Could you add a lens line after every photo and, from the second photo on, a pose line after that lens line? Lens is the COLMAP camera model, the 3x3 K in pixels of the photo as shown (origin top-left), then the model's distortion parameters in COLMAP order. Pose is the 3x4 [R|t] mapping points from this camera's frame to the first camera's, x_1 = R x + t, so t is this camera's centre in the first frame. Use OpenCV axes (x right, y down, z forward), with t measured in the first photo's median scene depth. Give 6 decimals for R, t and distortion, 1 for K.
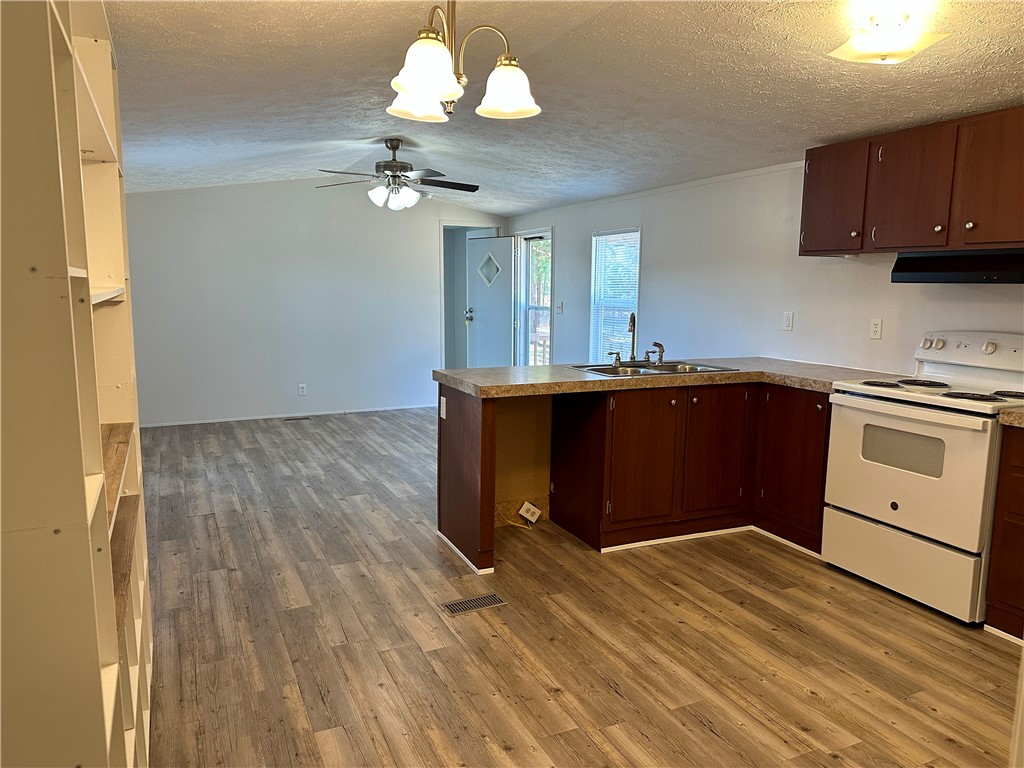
lens RADIAL K [[715.2, 0, 519.4], [0, 715.2, 380.6], [0, 0, 1]] dist [0.068266, -0.086056]
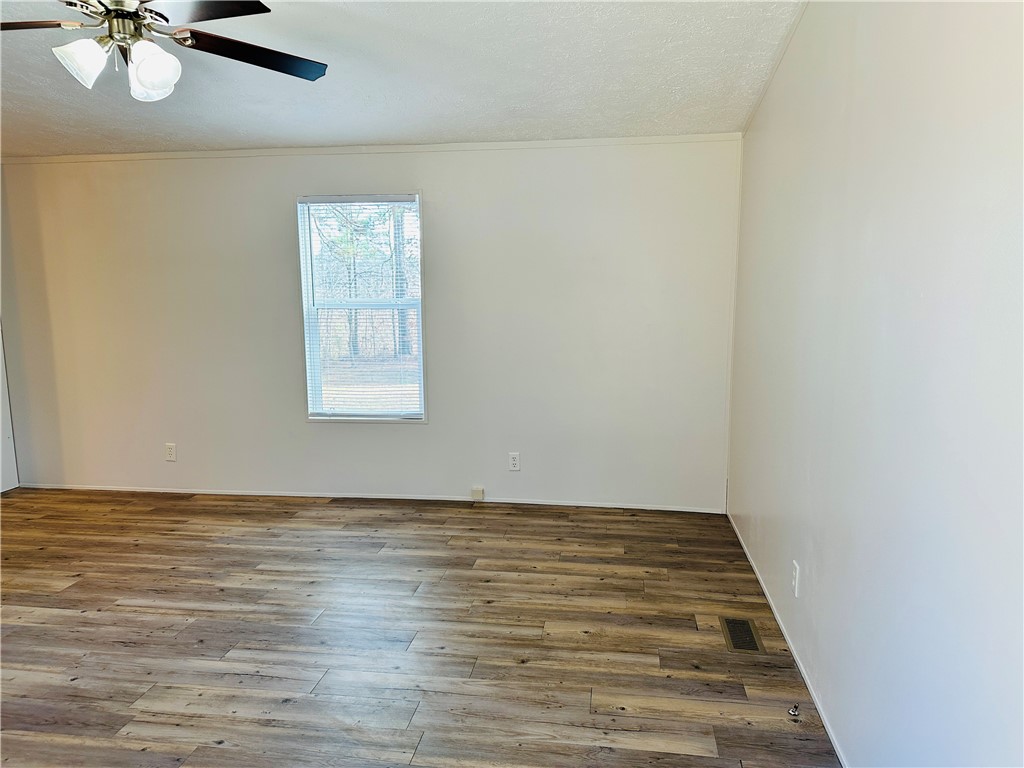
lens RADIAL K [[715.2, 0, 519.1], [0, 715.2, 388.0], [0, 0, 1]] dist [0.068266, -0.086056]
pose [[-0.559114, 0.111769, -0.821523, 0.096112], [-0.109507, 0.972235, 0.206802, -0.253325], [0.821827, 0.205589, -0.531351, 1.999967]]
